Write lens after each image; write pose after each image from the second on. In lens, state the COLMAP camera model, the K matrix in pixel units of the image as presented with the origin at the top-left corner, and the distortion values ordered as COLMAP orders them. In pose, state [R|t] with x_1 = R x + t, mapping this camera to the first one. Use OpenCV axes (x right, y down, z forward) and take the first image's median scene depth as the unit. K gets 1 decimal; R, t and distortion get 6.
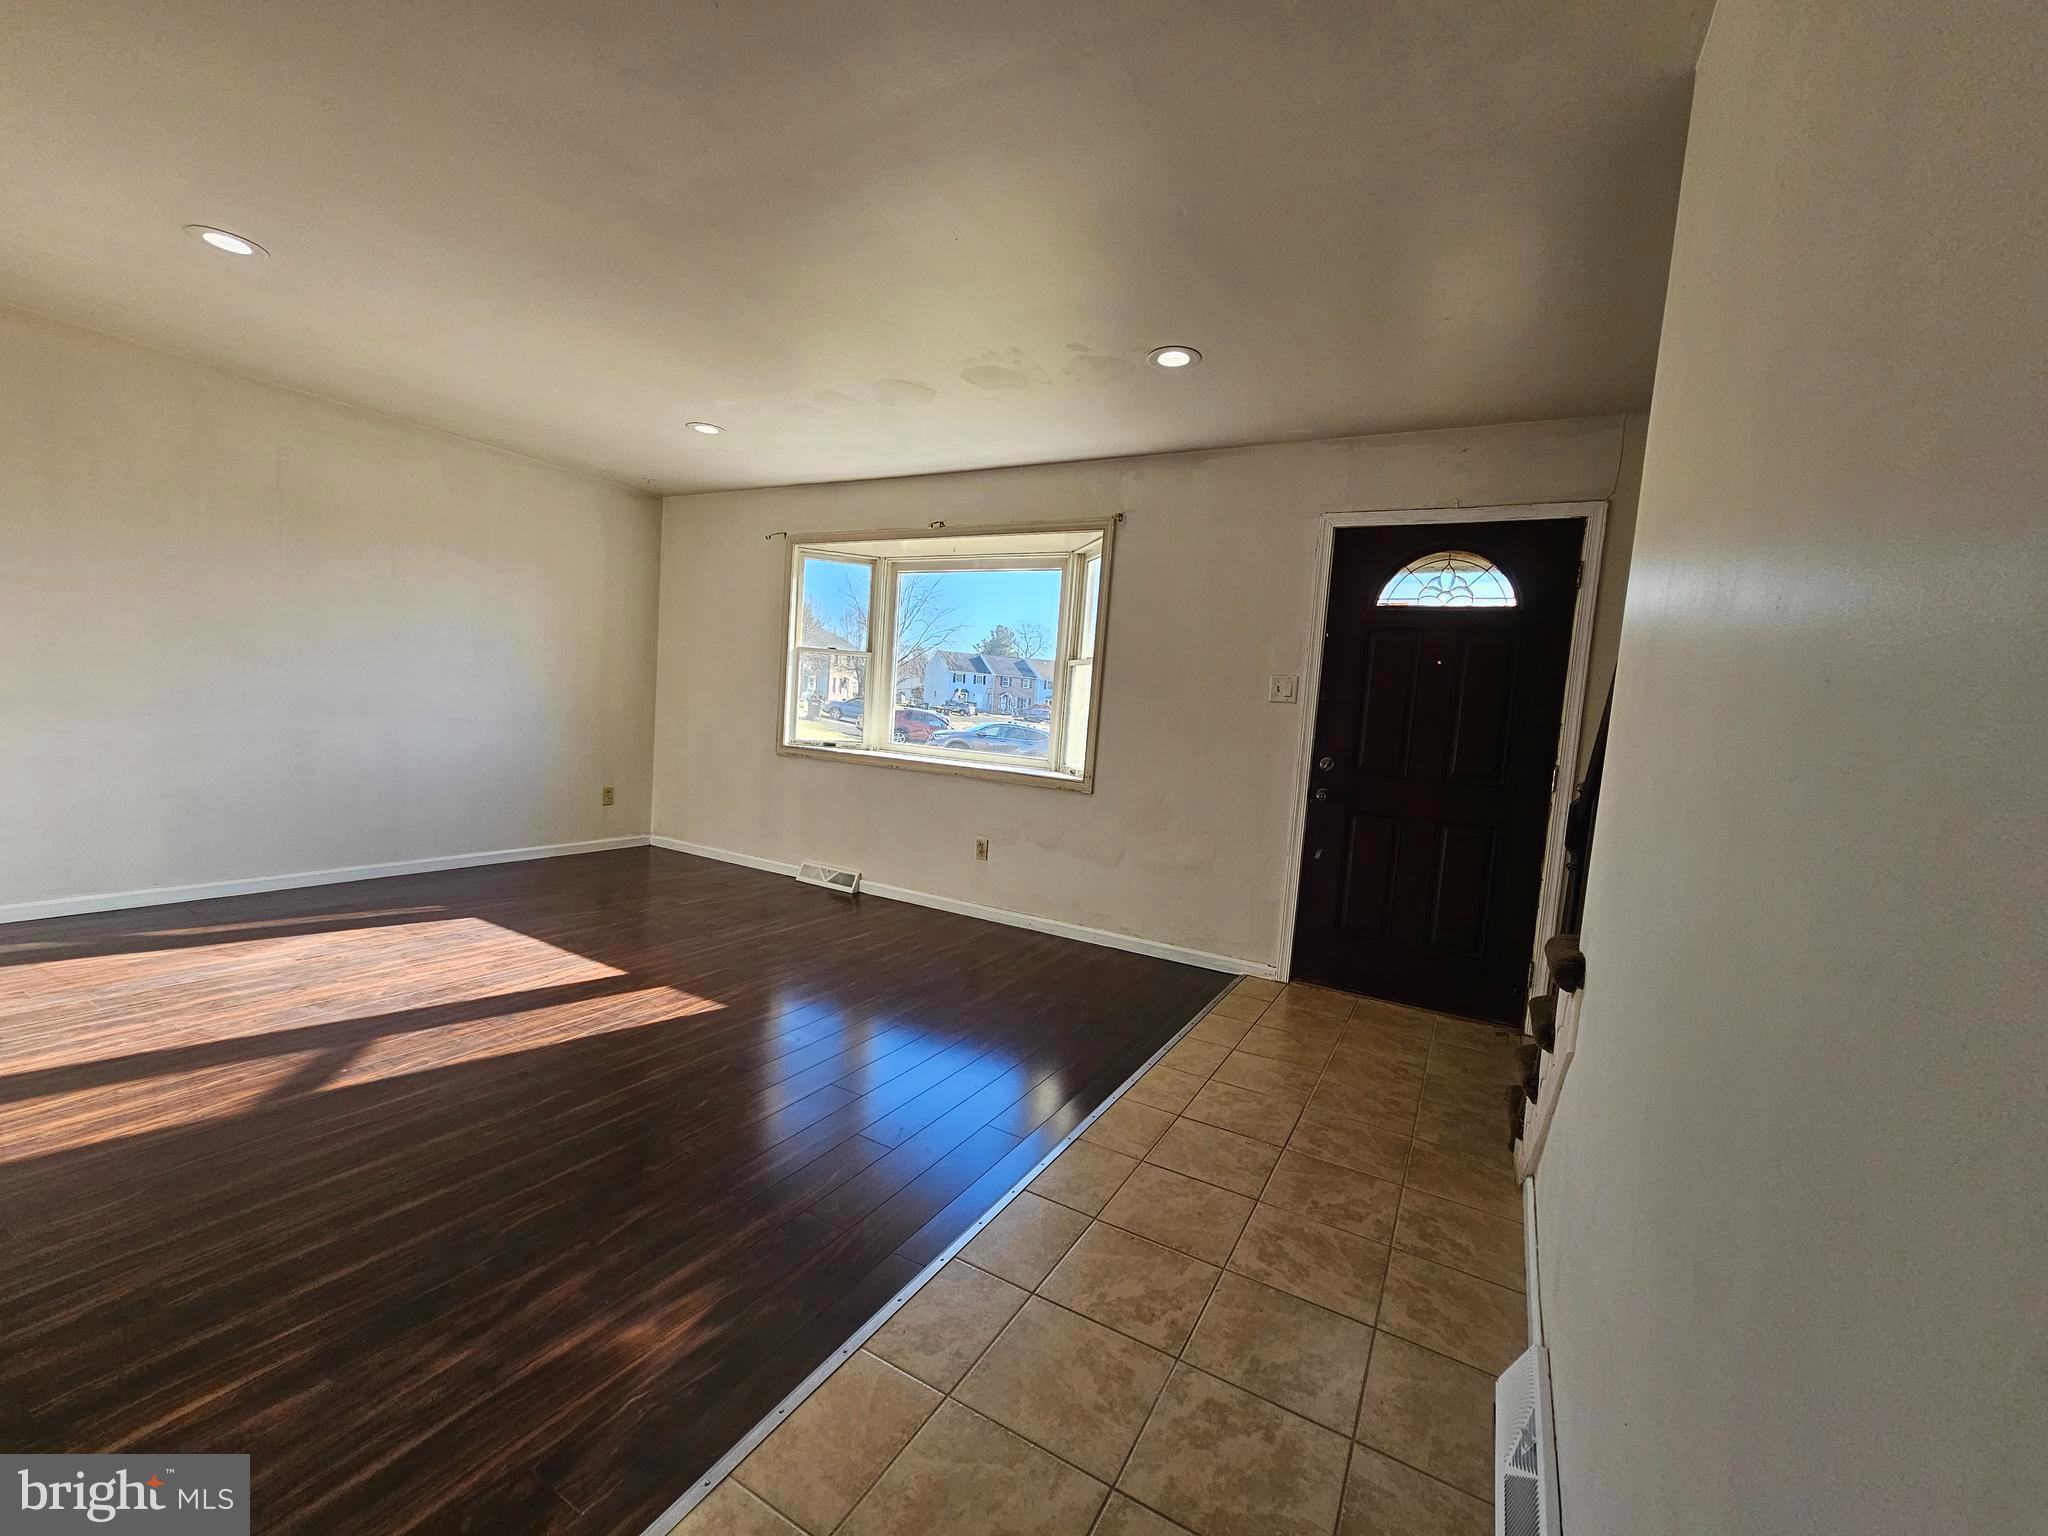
lens RADIAL K [[841.3, 0, 1014.3], [0, 841.3, 773.1], [0, 0, 1]] dist [-0.000199, 0.000550]
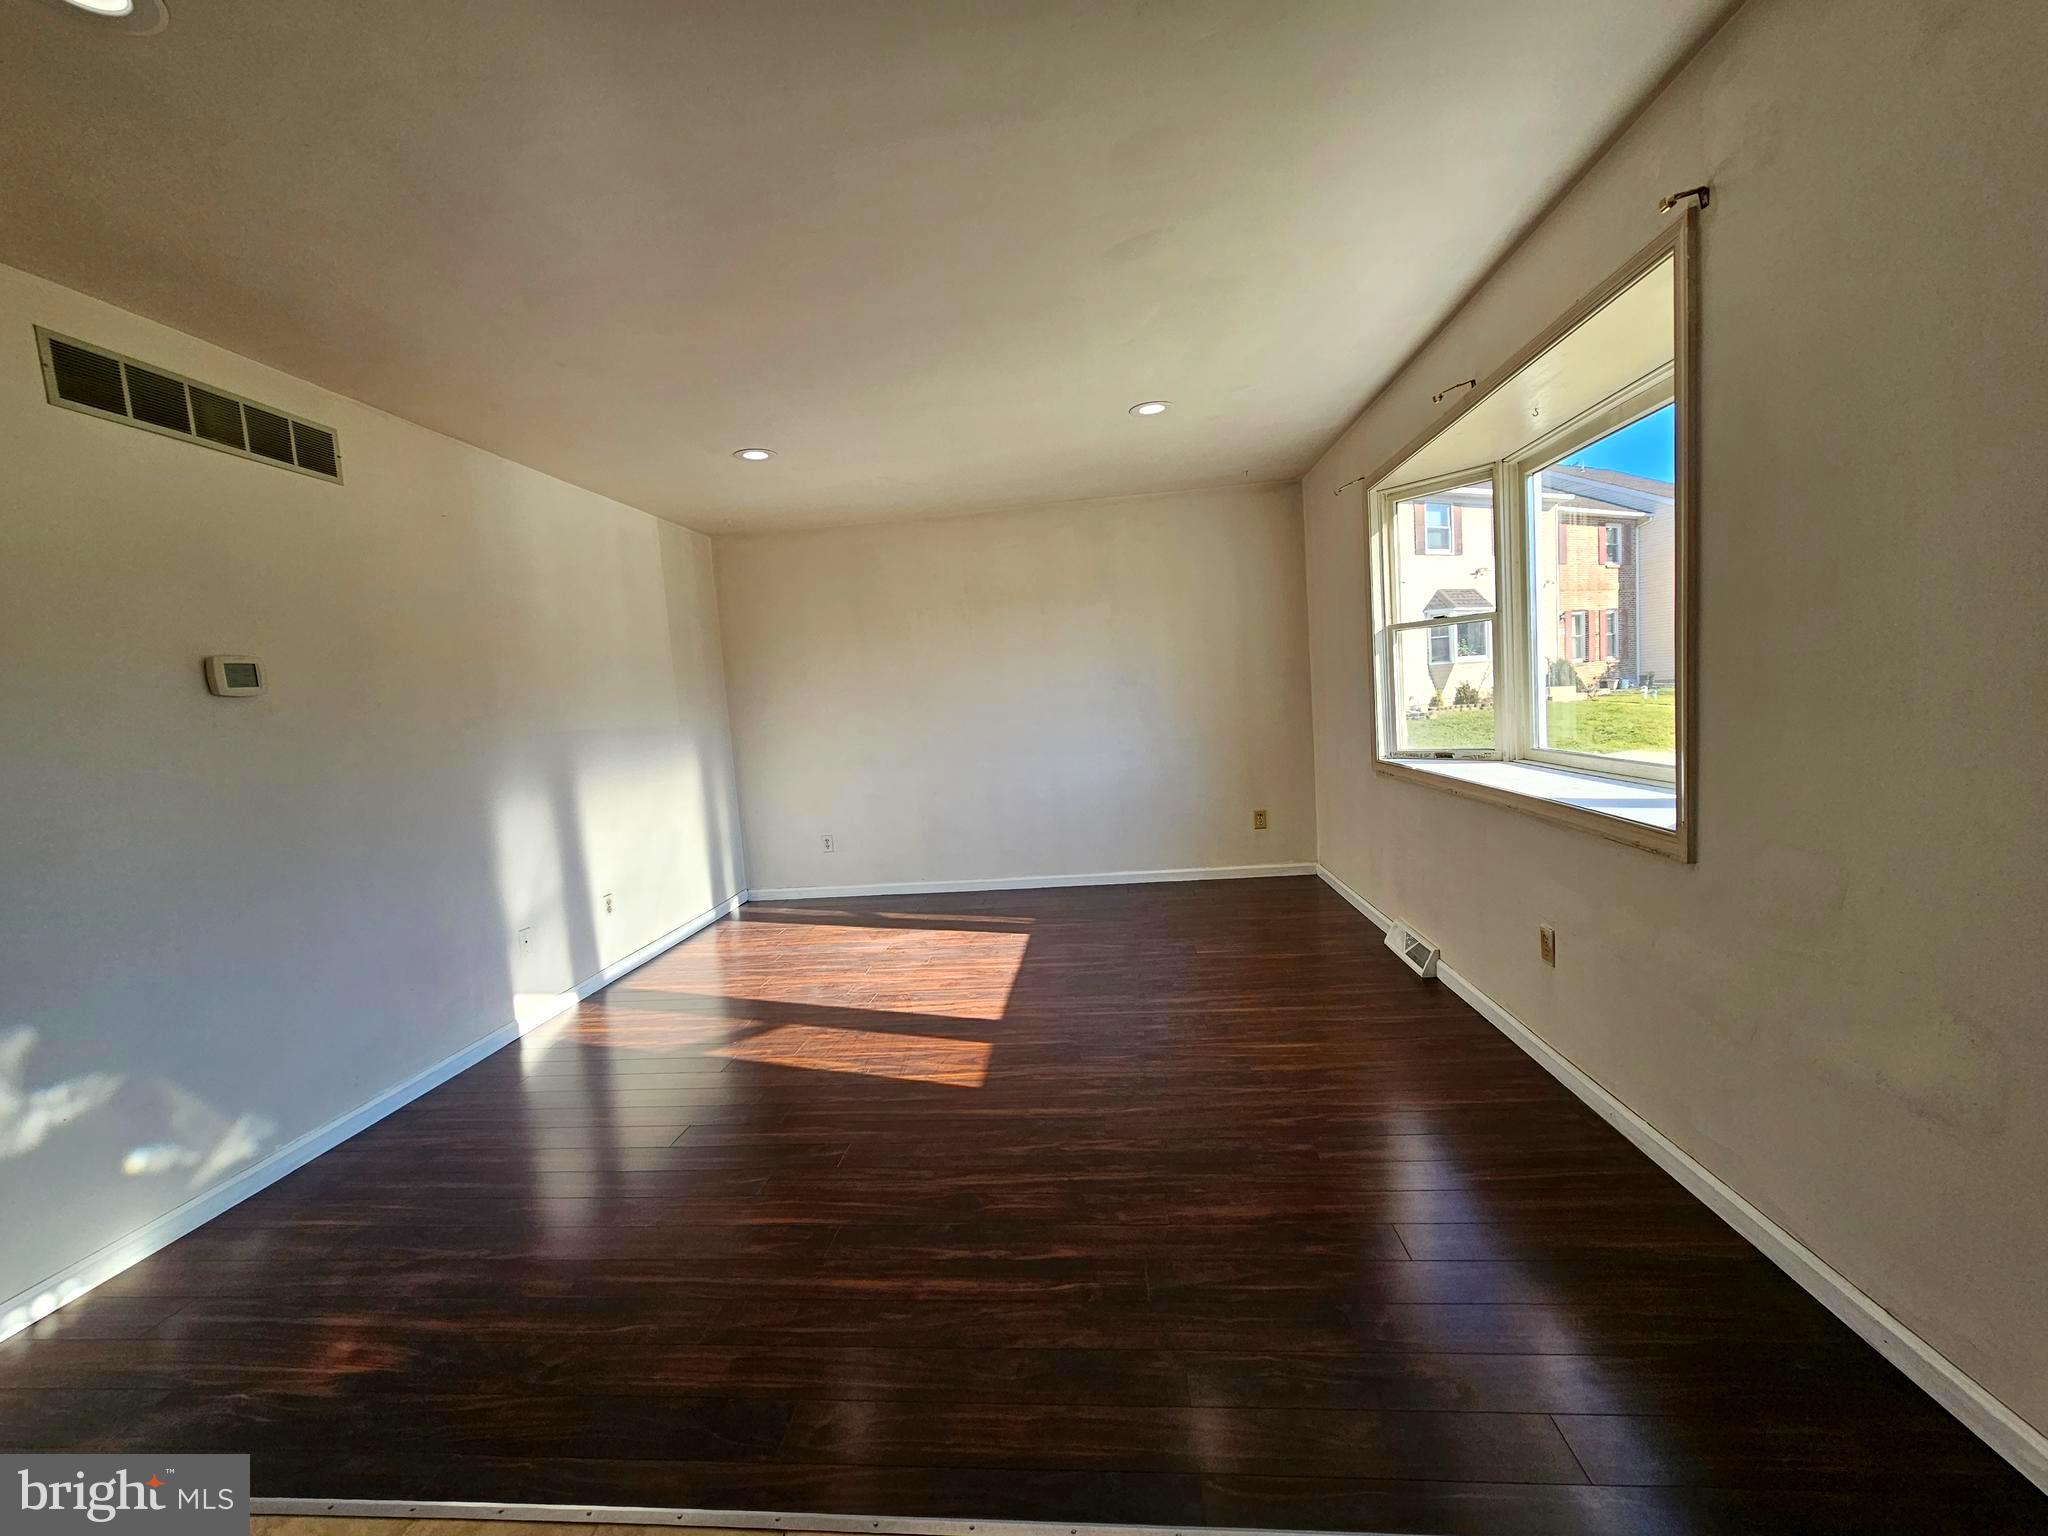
lens RADIAL K [[841.3, 0, 1017.1], [0, 841.3, 769.4], [0, 0, 1]] dist [-0.000199, 0.000550]
pose [[0.393354, -0.027022, -0.918990, 0.449944], [0.029182, 0.999431, -0.016897, -0.033602], [0.918924, -0.020172, 0.393919, 0.644339]]
